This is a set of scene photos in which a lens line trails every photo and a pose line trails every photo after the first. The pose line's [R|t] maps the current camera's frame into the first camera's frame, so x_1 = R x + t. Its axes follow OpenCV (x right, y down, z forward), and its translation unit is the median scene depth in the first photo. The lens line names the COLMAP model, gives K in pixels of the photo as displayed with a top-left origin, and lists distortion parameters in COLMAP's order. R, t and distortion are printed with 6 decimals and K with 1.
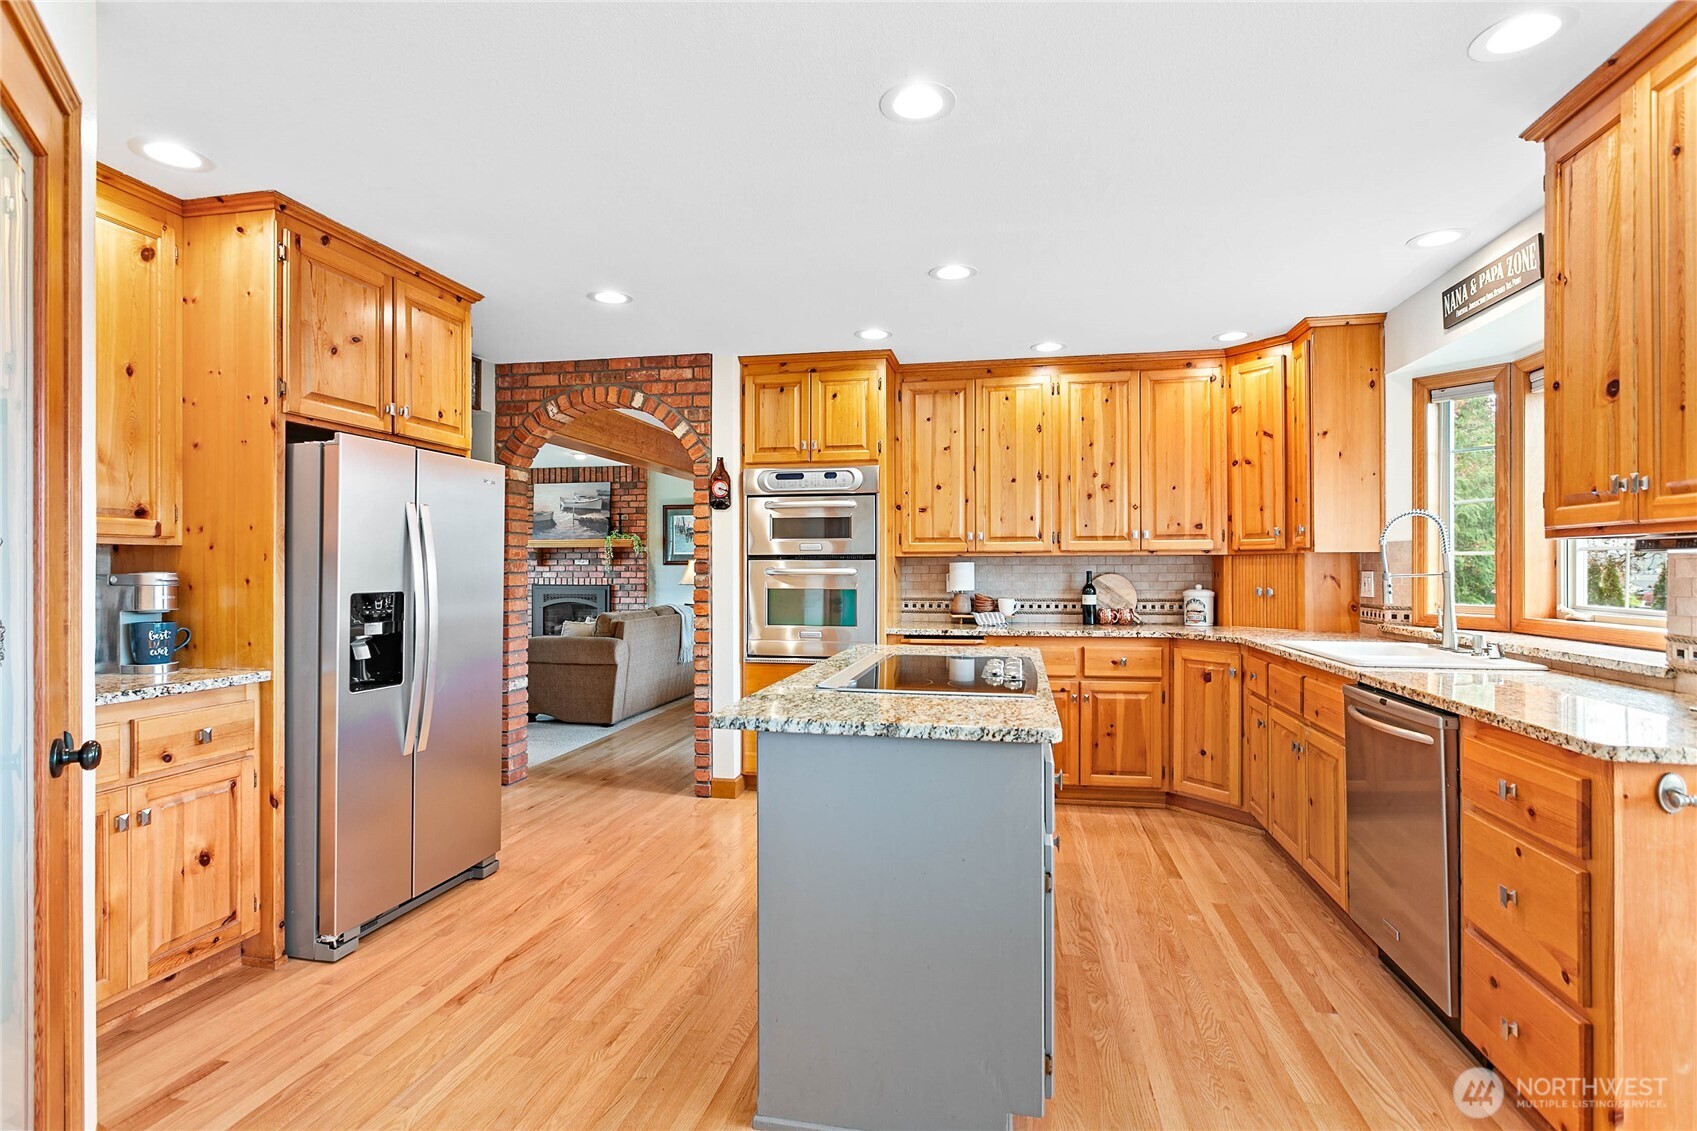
lens RADIAL K [[853.4, 0, 853.7], [0, 853.4, 570.1], [0, 0, 1]] dist [-0.016880, 0.000783]
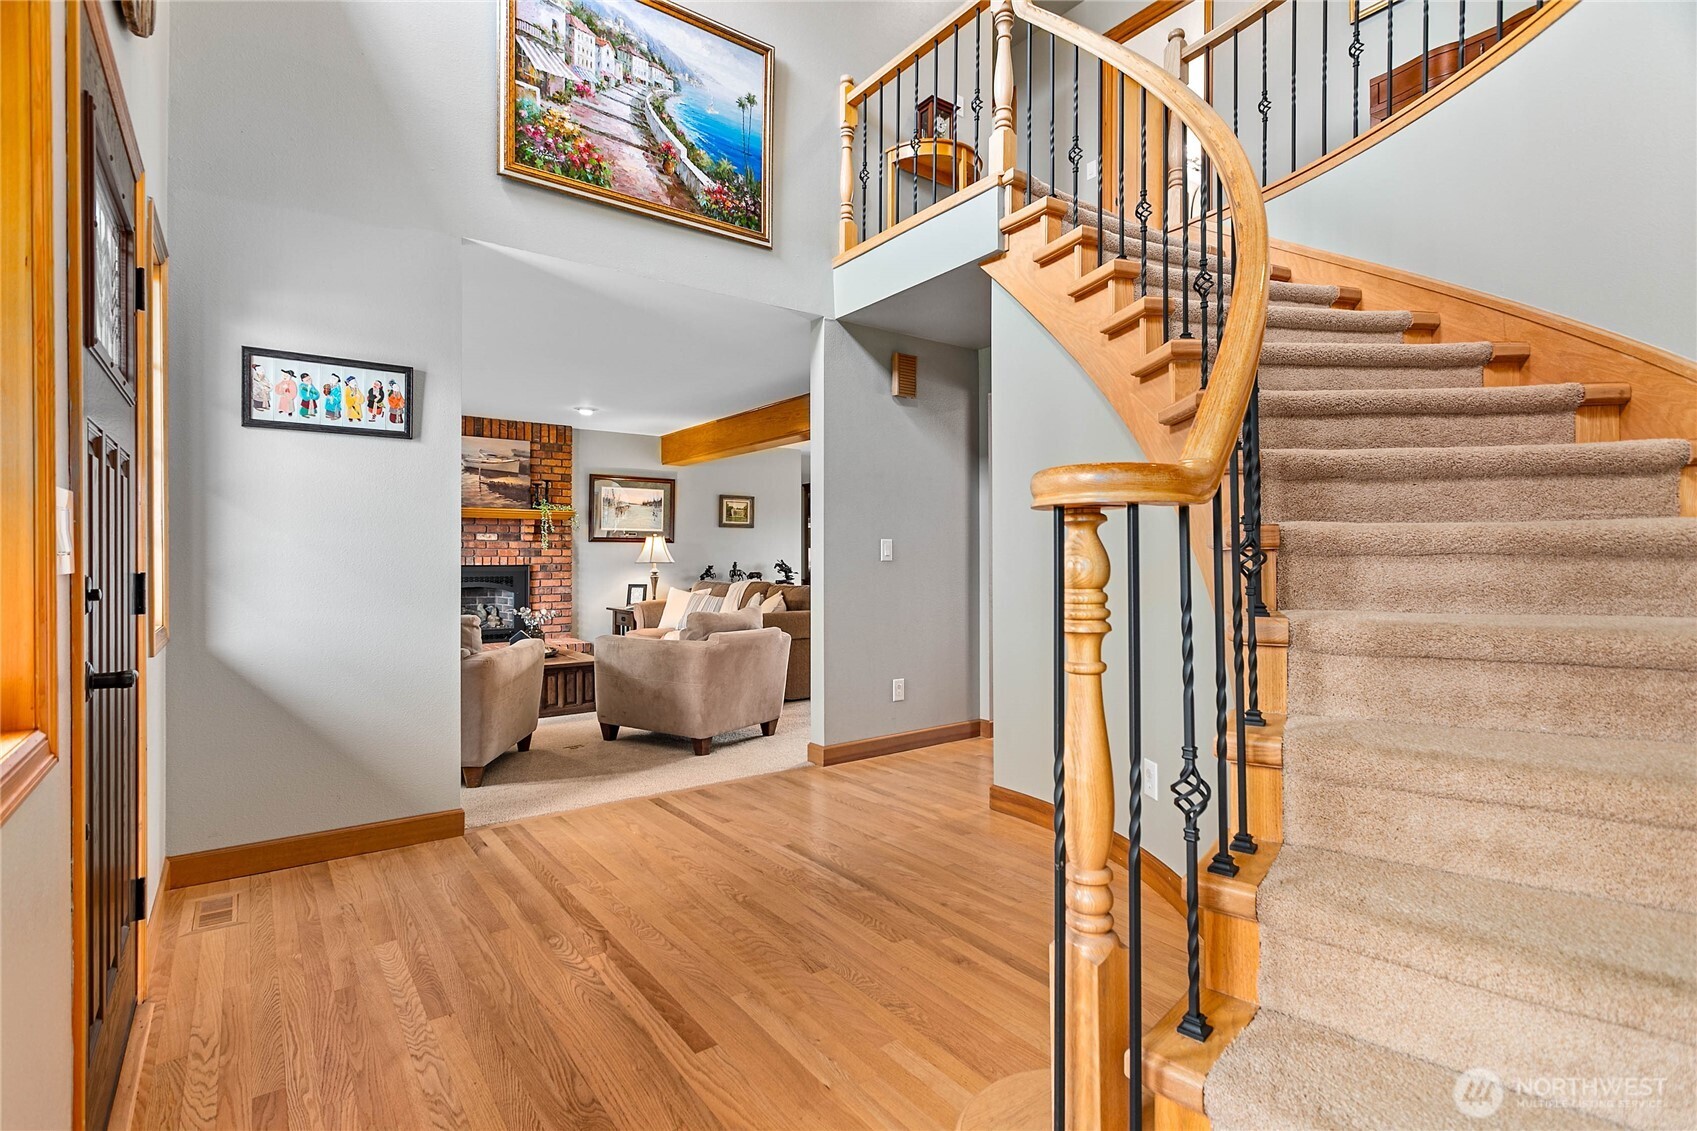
lens RADIAL K [[812.5, 0, 847.6], [0, 812.5, 556.1], [0, 0, 1]] dist [0.010585, 0.000530]
pose [[0.671225, -0.000034, 0.741254, -0.664045], [-0.002008, 0.999996, 0.001865, 0.006618], [-0.741251, -0.002740, 0.671222, 0.235964]]
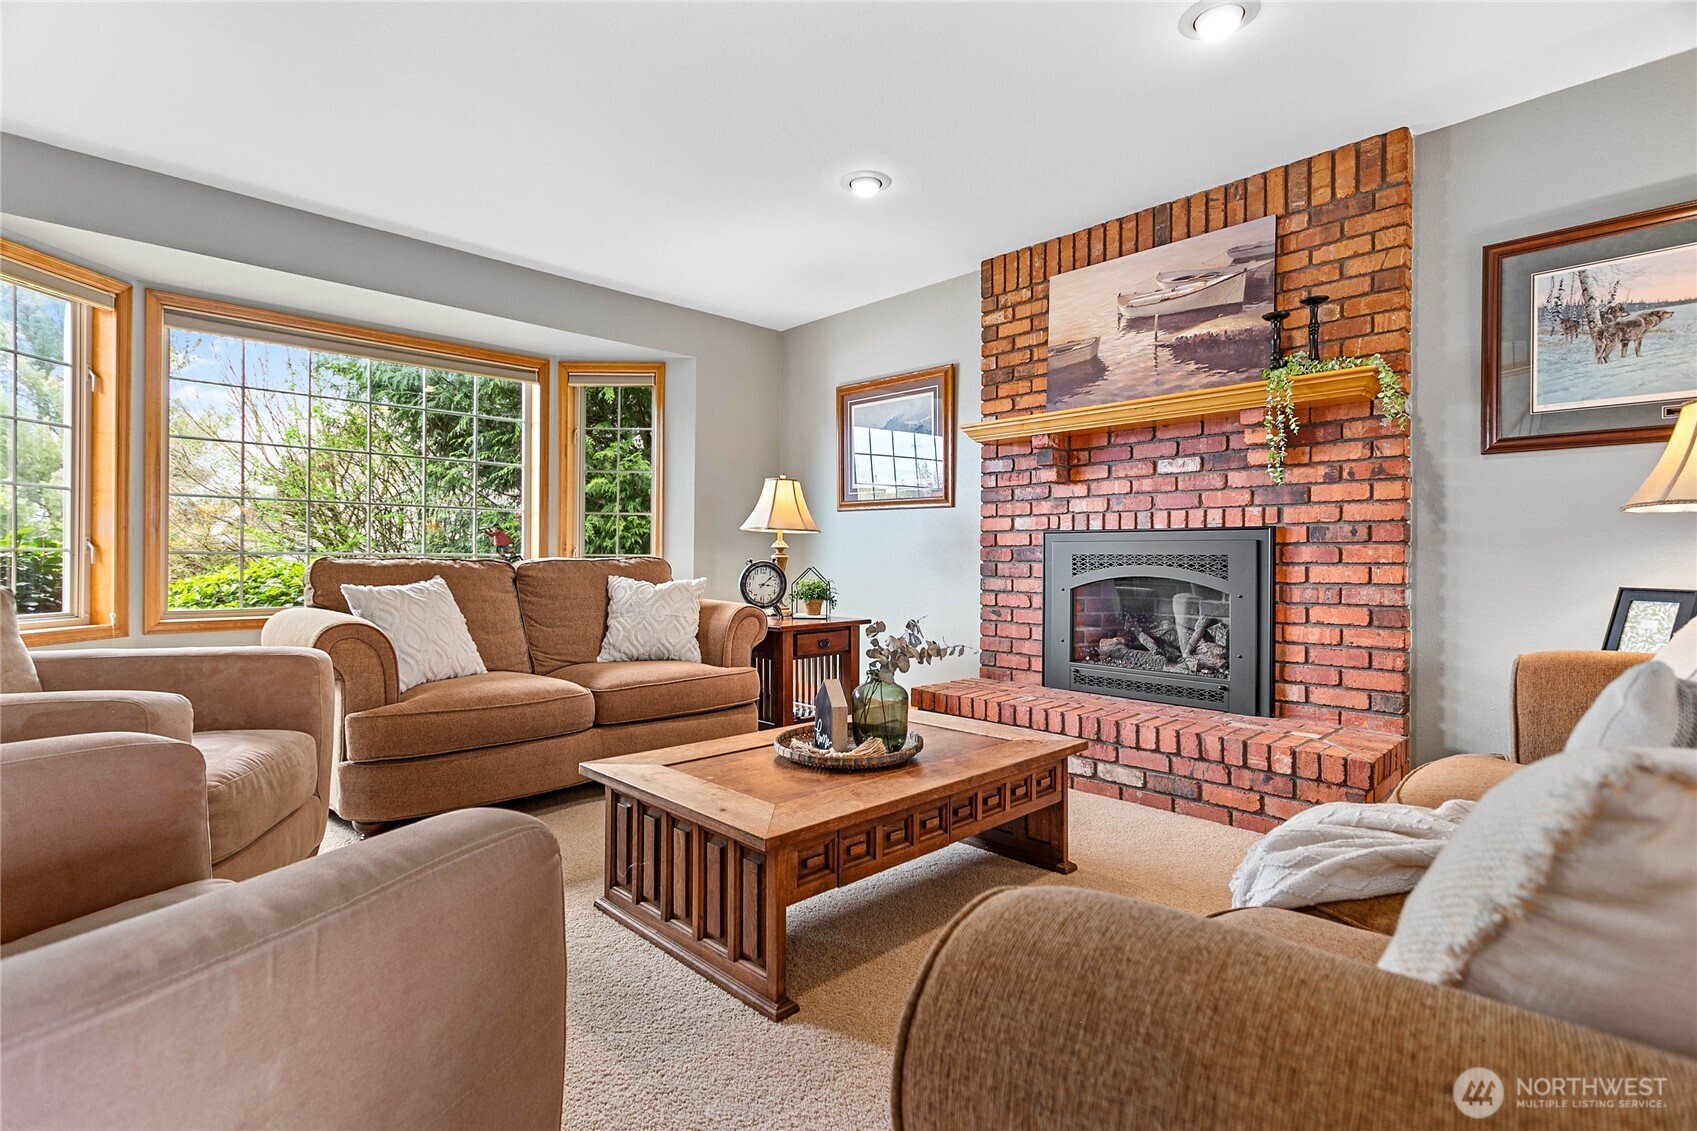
lens RADIAL K [[812.5, 0, 840.1], [0, 812.5, 553.1], [0, 0, 1]] dist [0.010585, 0.000530]
pose [[0.818948, 0.002170, -0.573864, -0.241271], [-0.006317, 0.999966, -0.005233, 0.030265], [0.573834, 0.007910, 0.818934, 0.644080]]
